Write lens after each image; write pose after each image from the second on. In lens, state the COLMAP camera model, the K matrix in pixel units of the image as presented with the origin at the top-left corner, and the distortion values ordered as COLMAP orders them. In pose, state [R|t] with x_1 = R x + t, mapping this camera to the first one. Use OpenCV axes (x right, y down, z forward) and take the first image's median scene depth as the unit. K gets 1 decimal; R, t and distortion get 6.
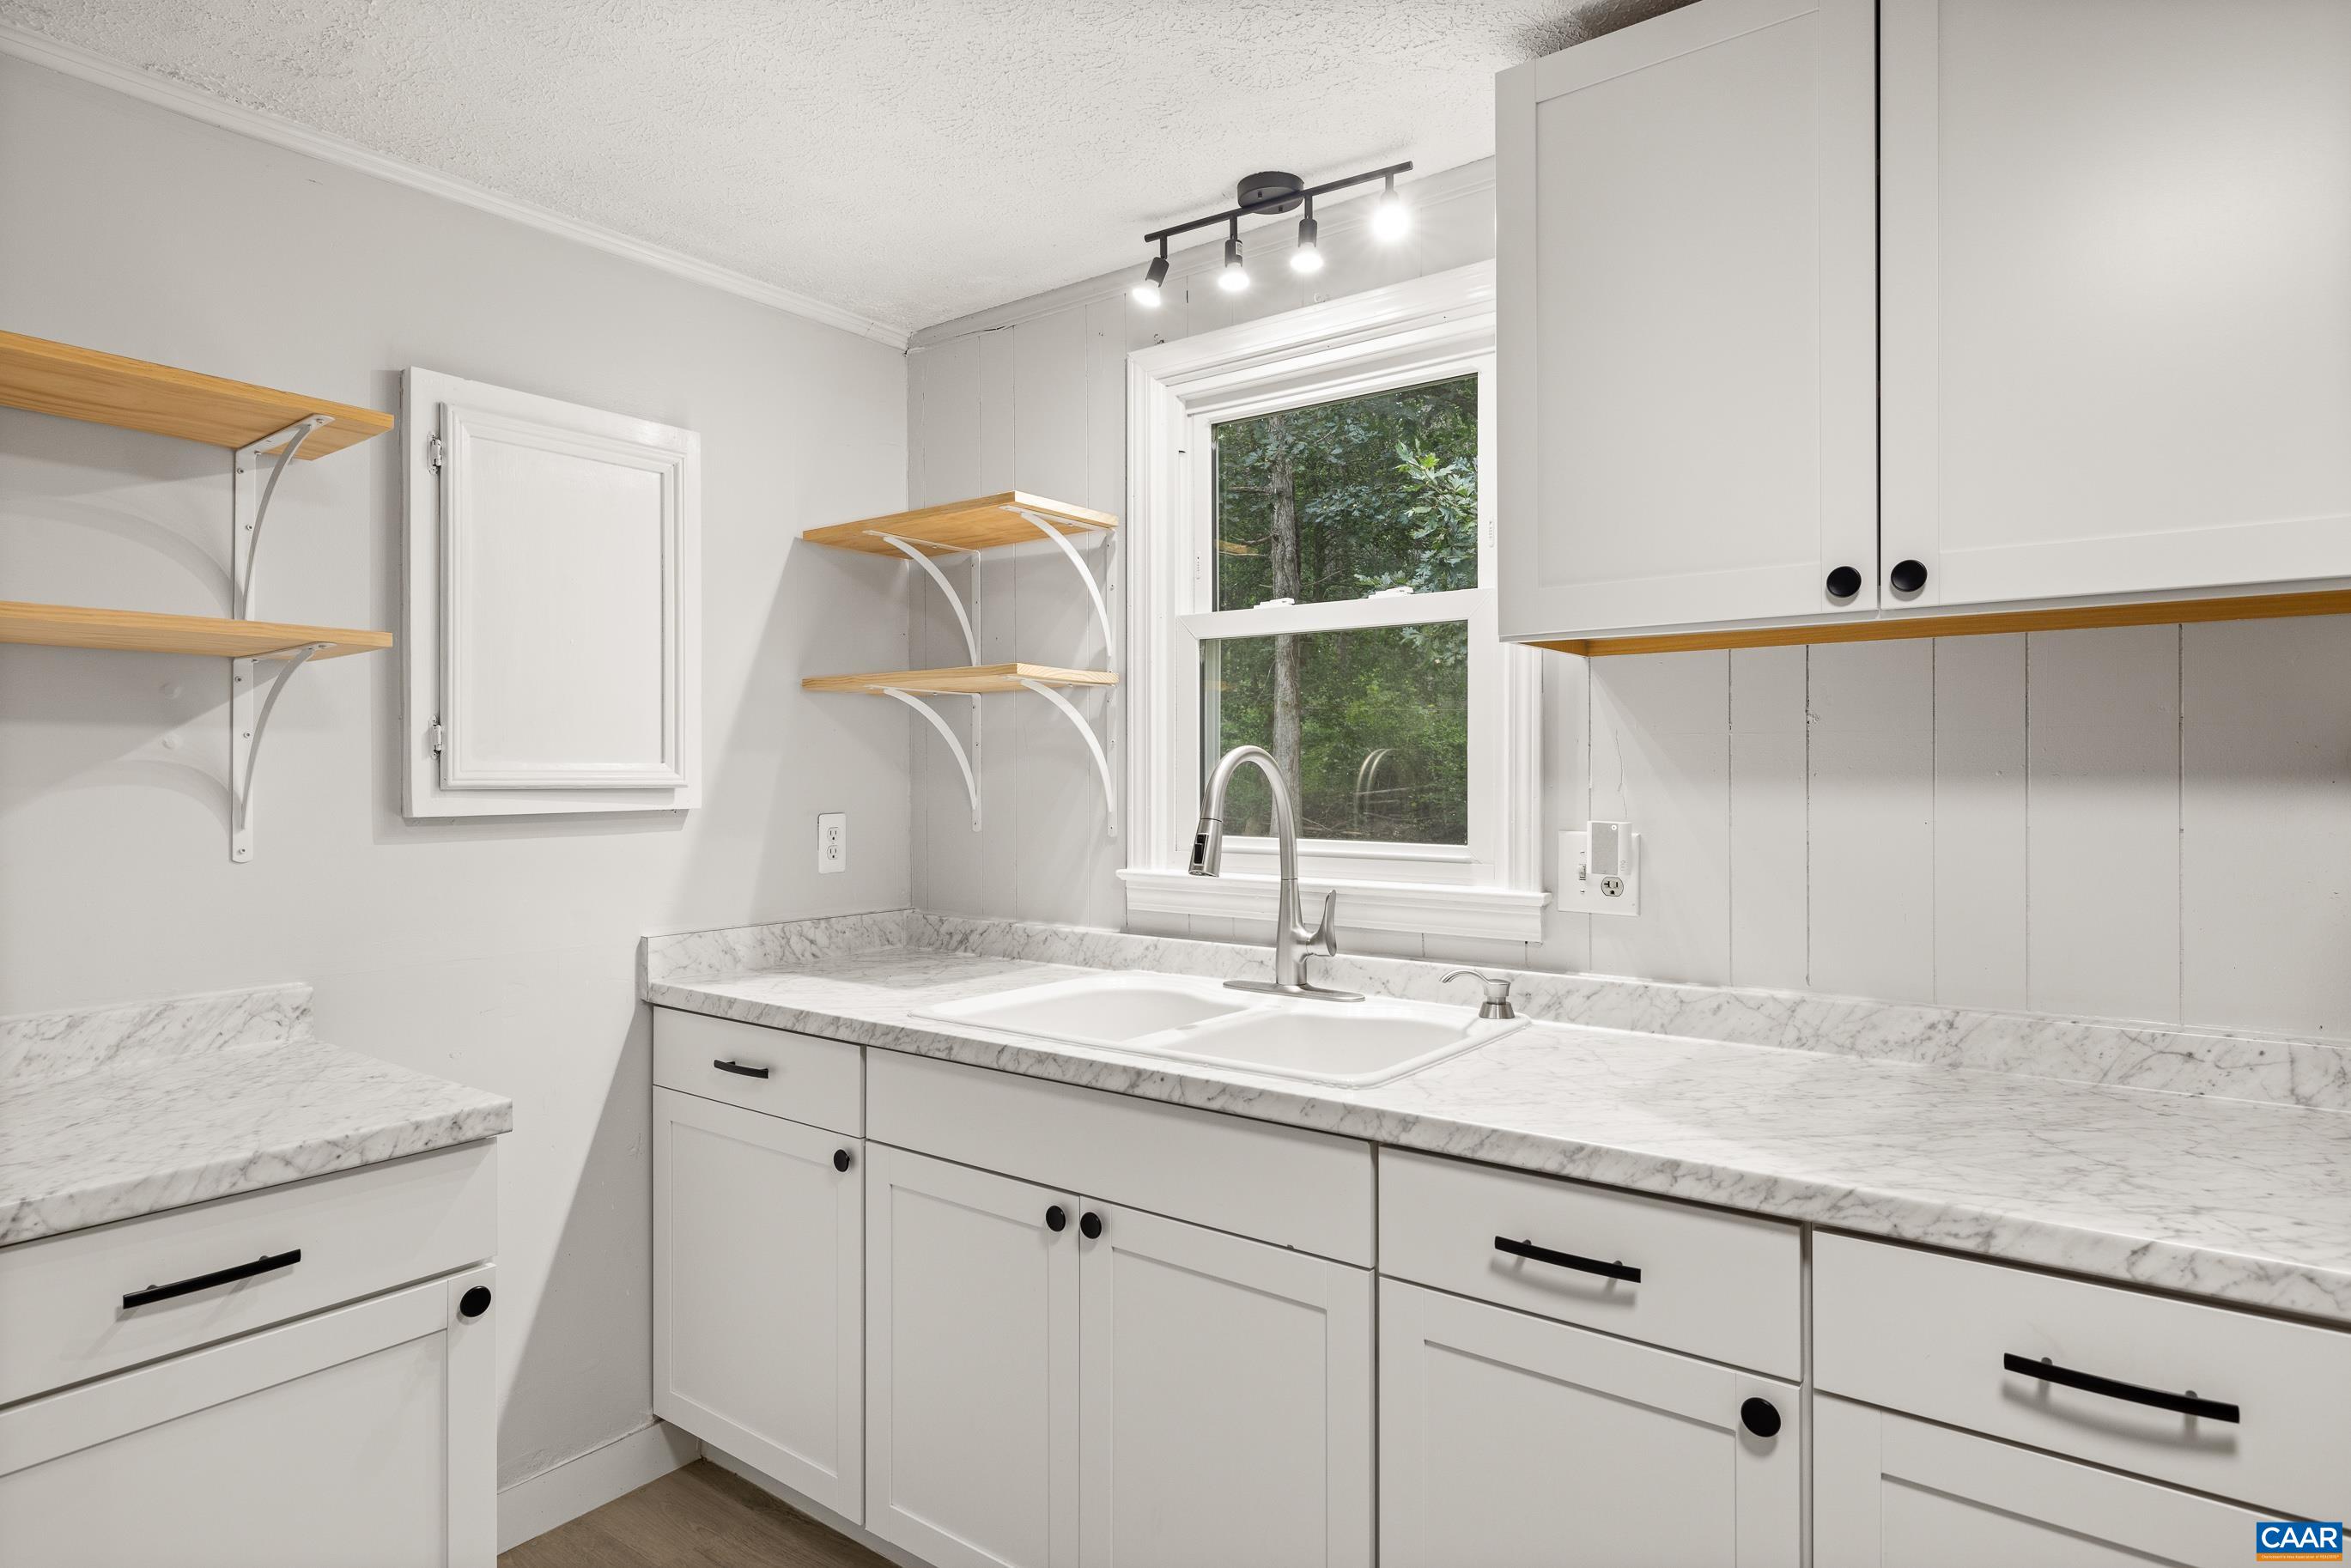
lens RADIAL K [[1284.4, 0, 1178.2], [0, 1284.4, 774.5], [0, 0, 1]] dist [0.001316, 0.000683]
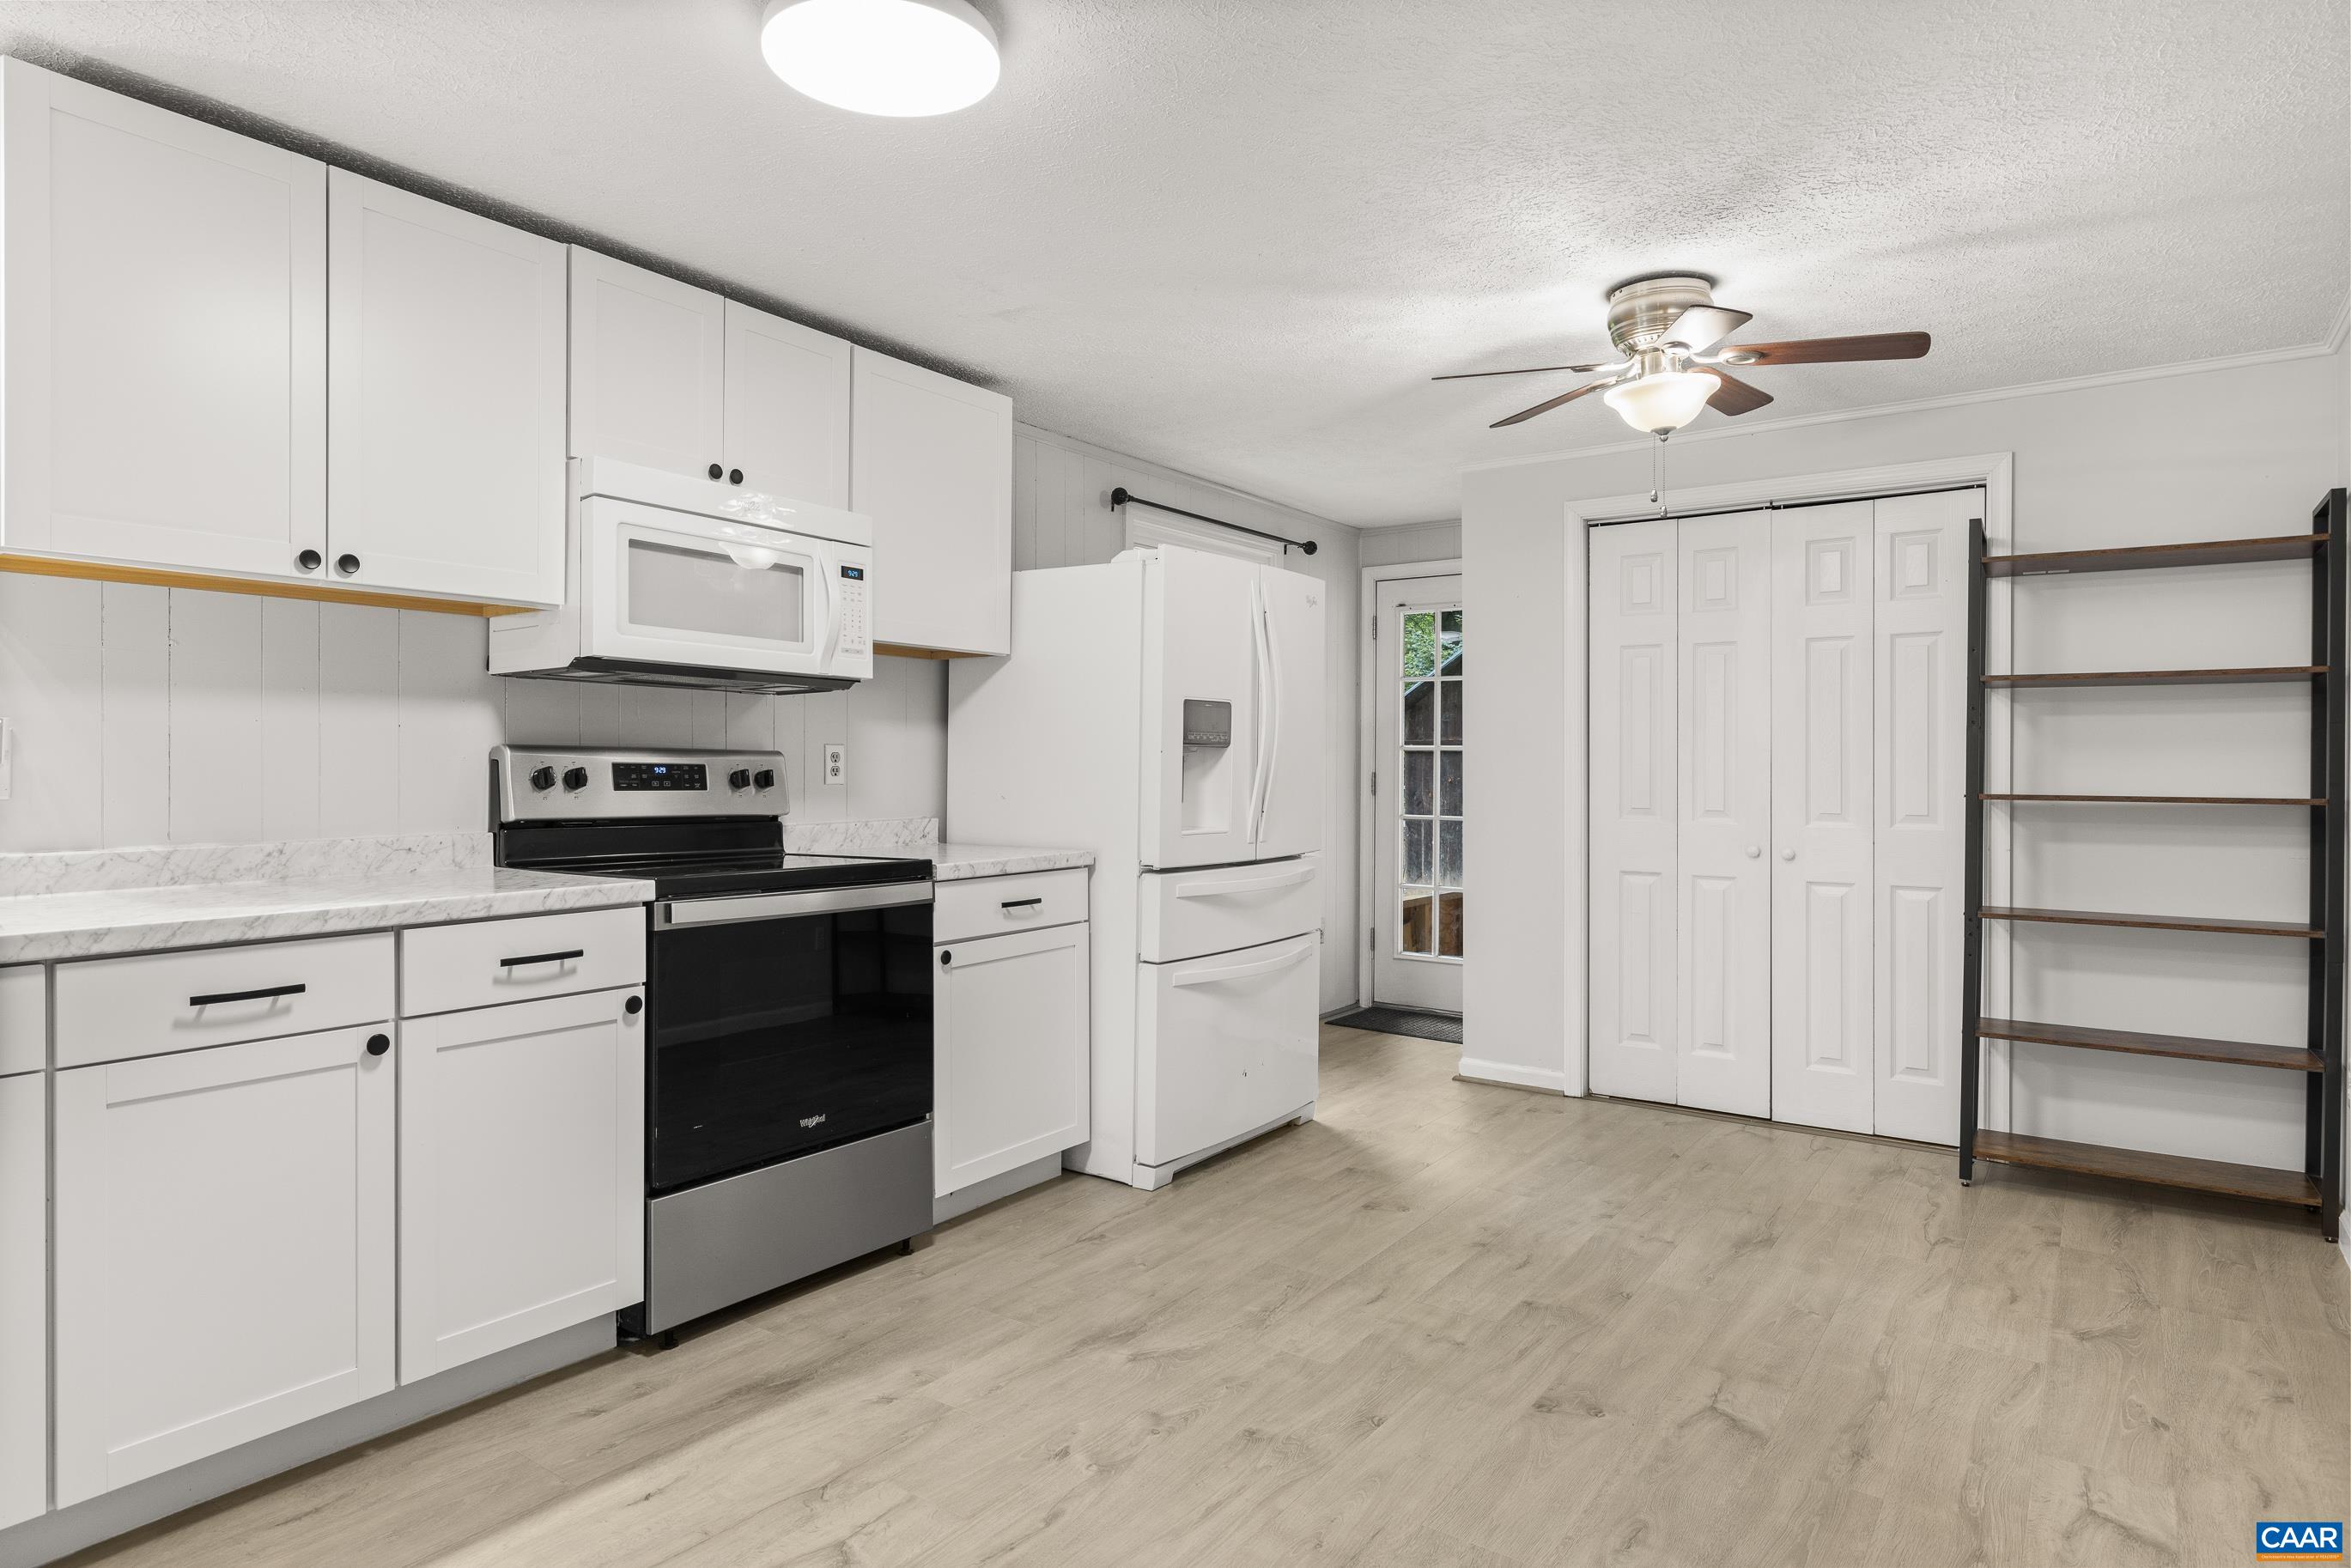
lens RADIAL K [[1325.2, 0, 1164.1], [0, 1325.2, 772.6], [0, 0, 1]] dist [-0.001063, 0.000054]
pose [[-0.026997, -0.005115, 0.999622, -0.804814], [-0.005776, 0.999971, 0.004961, 0.069514], [-0.999619, -0.005639, -0.027026, -0.006190]]
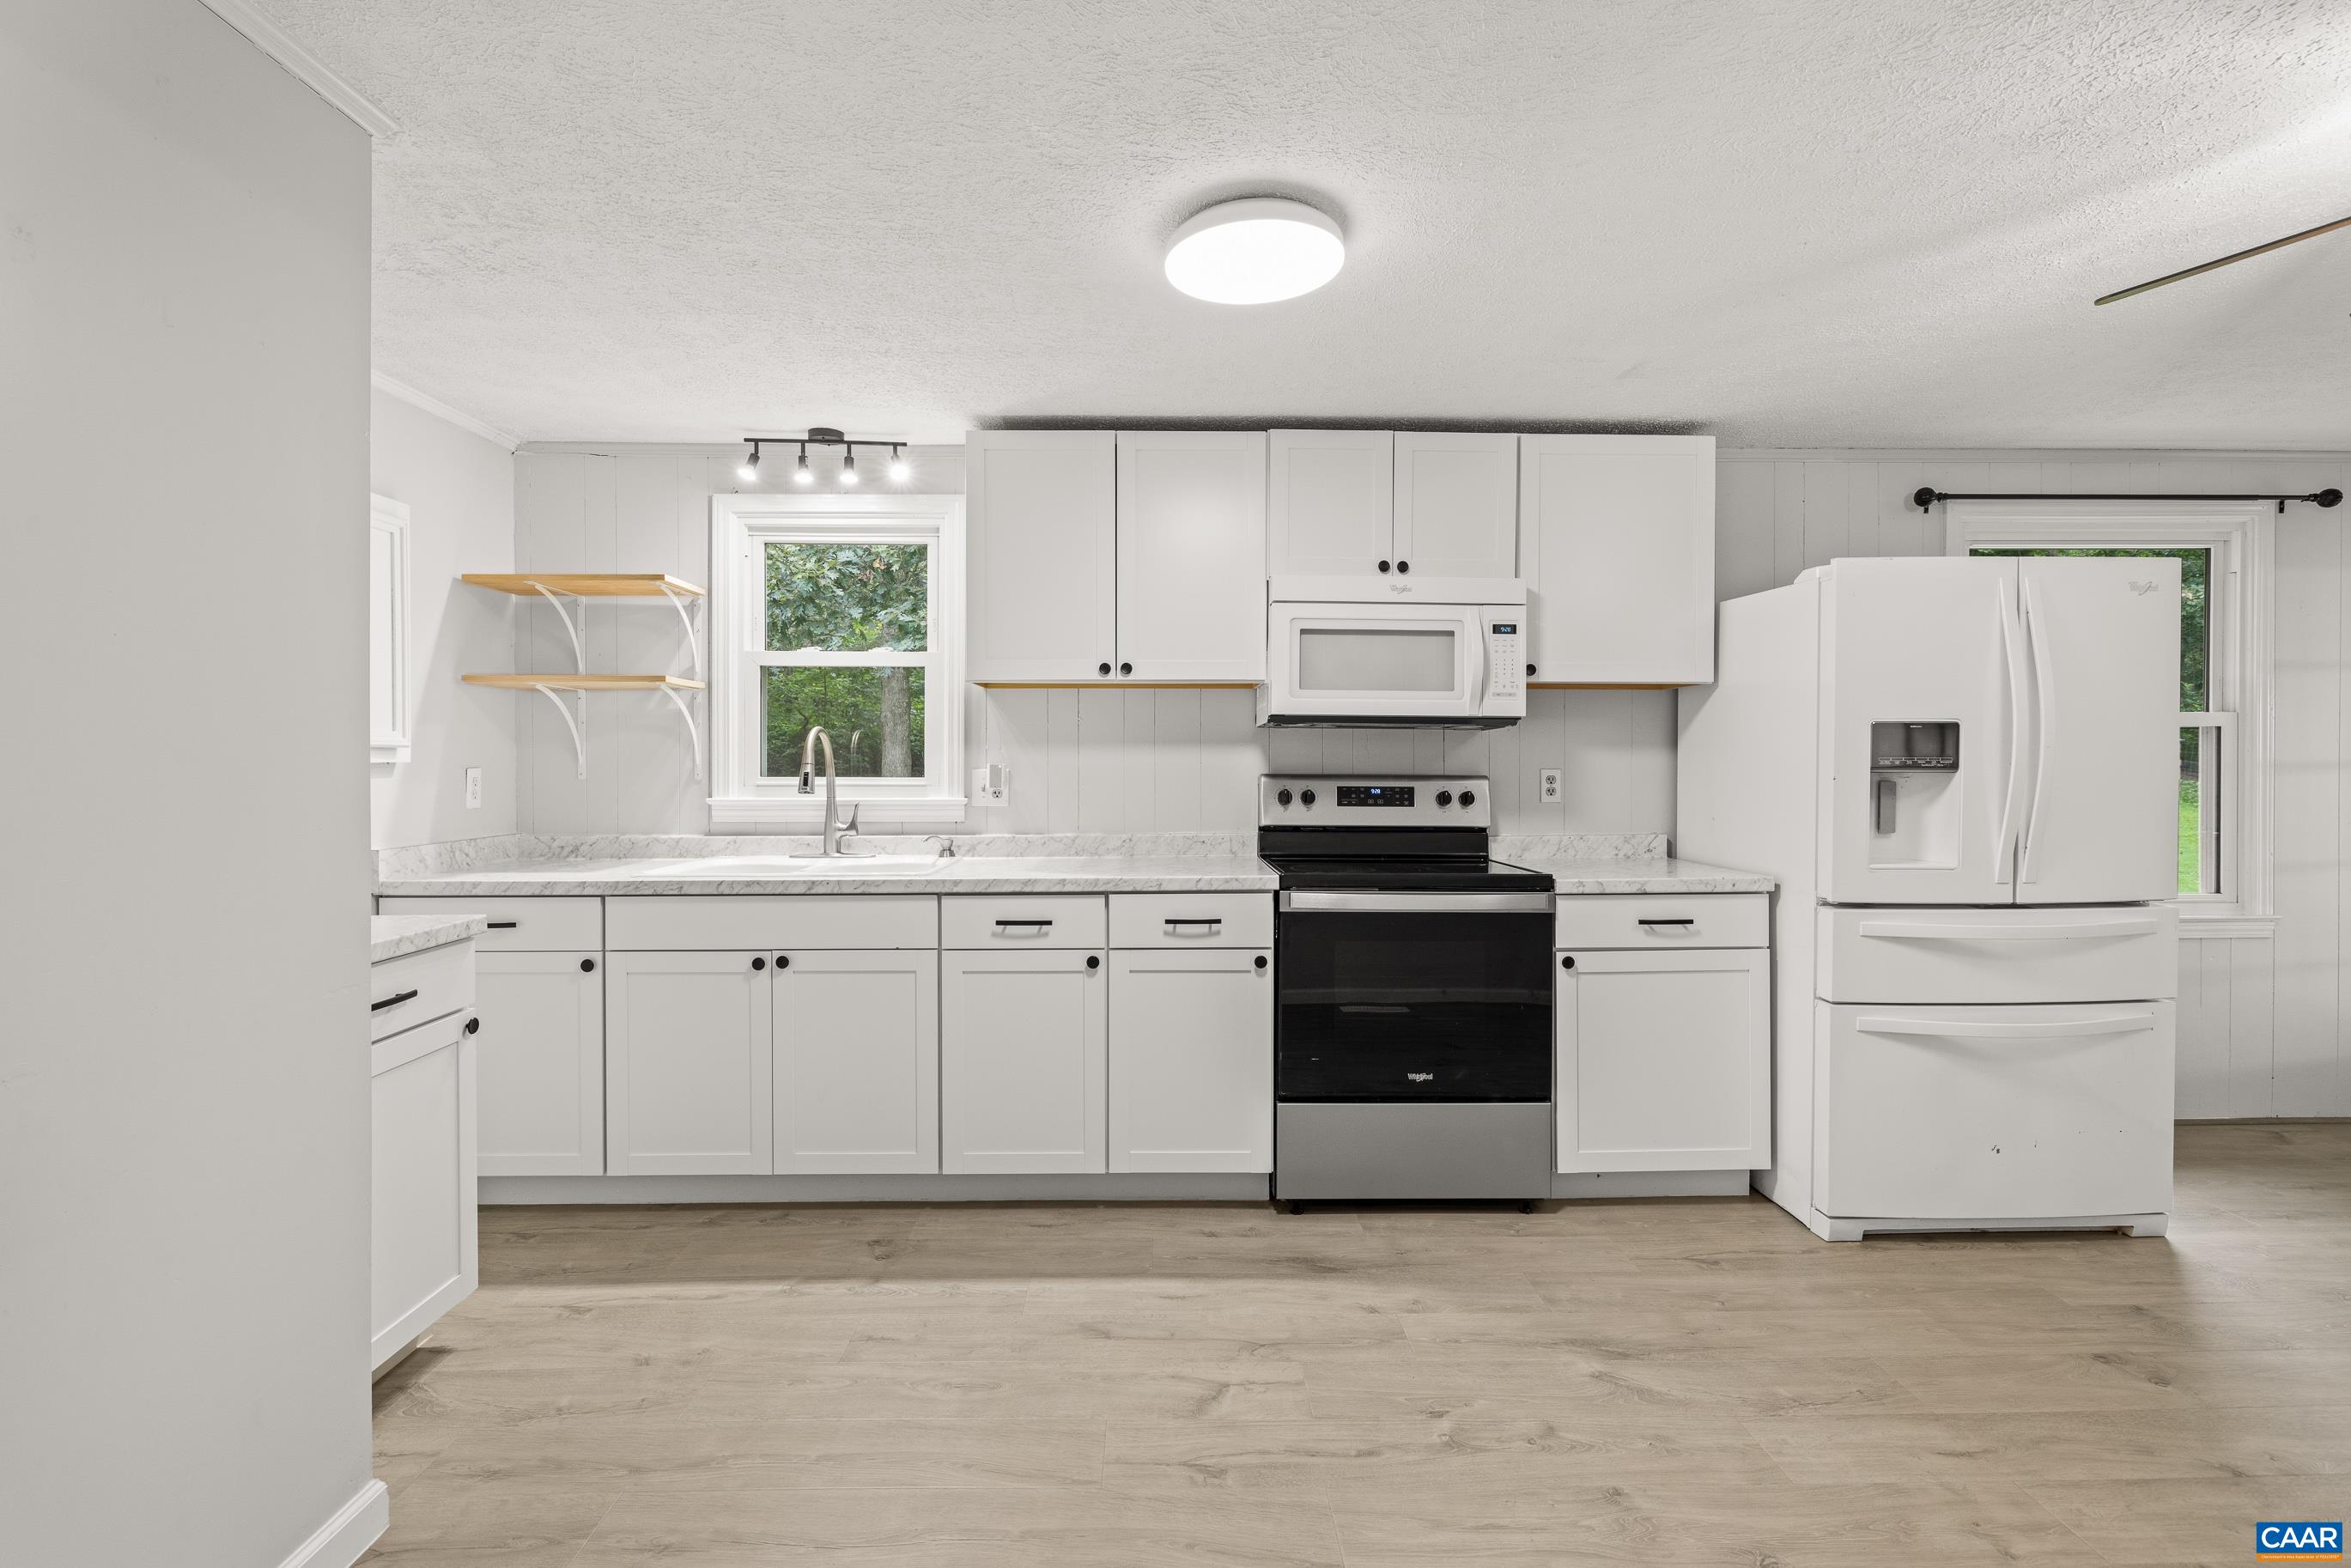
lens RADIAL K [[1051.5, 0, 1172.5], [0, 1051.5, 767.4], [0, 0, 1]] dist [-0.004234, 0.000589]
pose [[0.785762, -0.004559, 0.618512, -0.509626], [-0.000589, 0.999967, 0.008118, 0.026259], [-0.618529, -0.006743, 0.785733, -0.566558]]
